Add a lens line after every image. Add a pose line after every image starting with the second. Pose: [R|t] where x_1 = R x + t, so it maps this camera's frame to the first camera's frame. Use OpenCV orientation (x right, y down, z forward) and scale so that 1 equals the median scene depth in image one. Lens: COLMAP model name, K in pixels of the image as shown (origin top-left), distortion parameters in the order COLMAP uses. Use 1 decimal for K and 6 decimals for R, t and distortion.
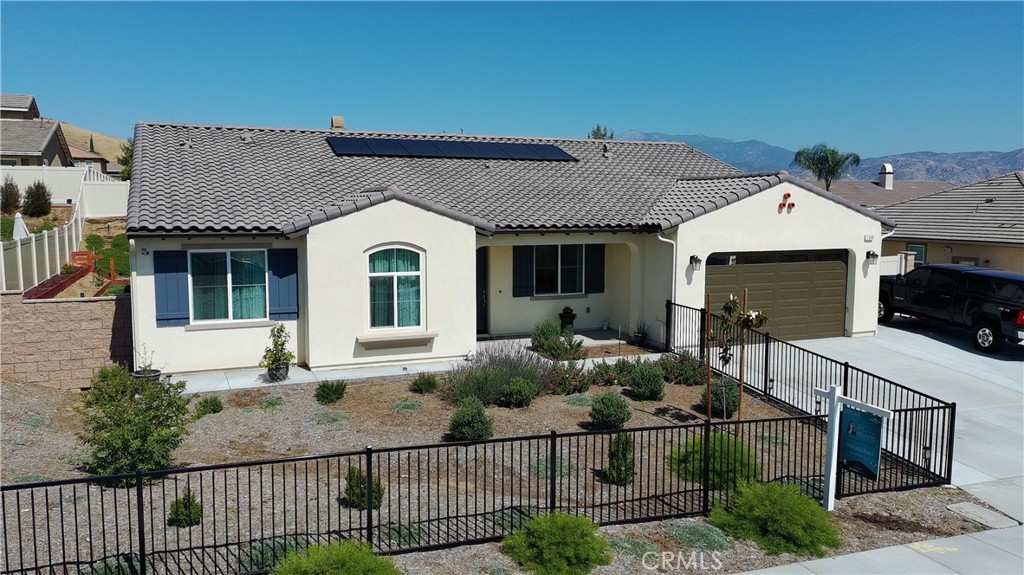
lens RADIAL K [[763.1, 0, 508.3], [0, 763.1, 286.5], [0, 0, 1]] dist [0.103619, -0.127429]
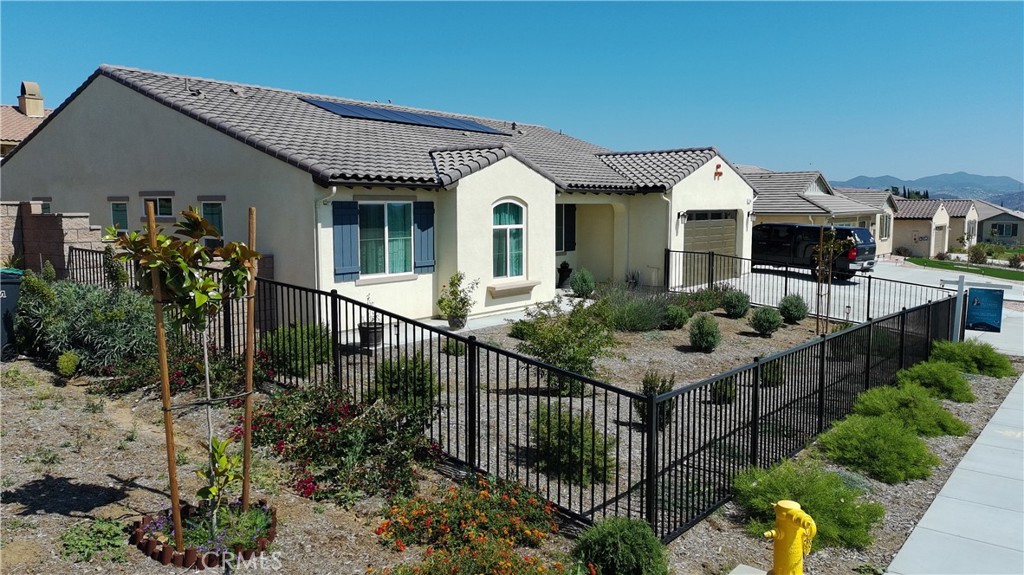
lens RADIAL K [[763.1, 0, 508.3], [0, 763.1, 286.5], [0, 0, 1]] dist [0.103619, -0.127429]
pose [[0.866811, -0.053127, 0.495798, -0.676971], [0.051226, 0.998535, 0.017438, 0.047928], [-0.495998, 0.010283, 0.868263, 0.076262]]
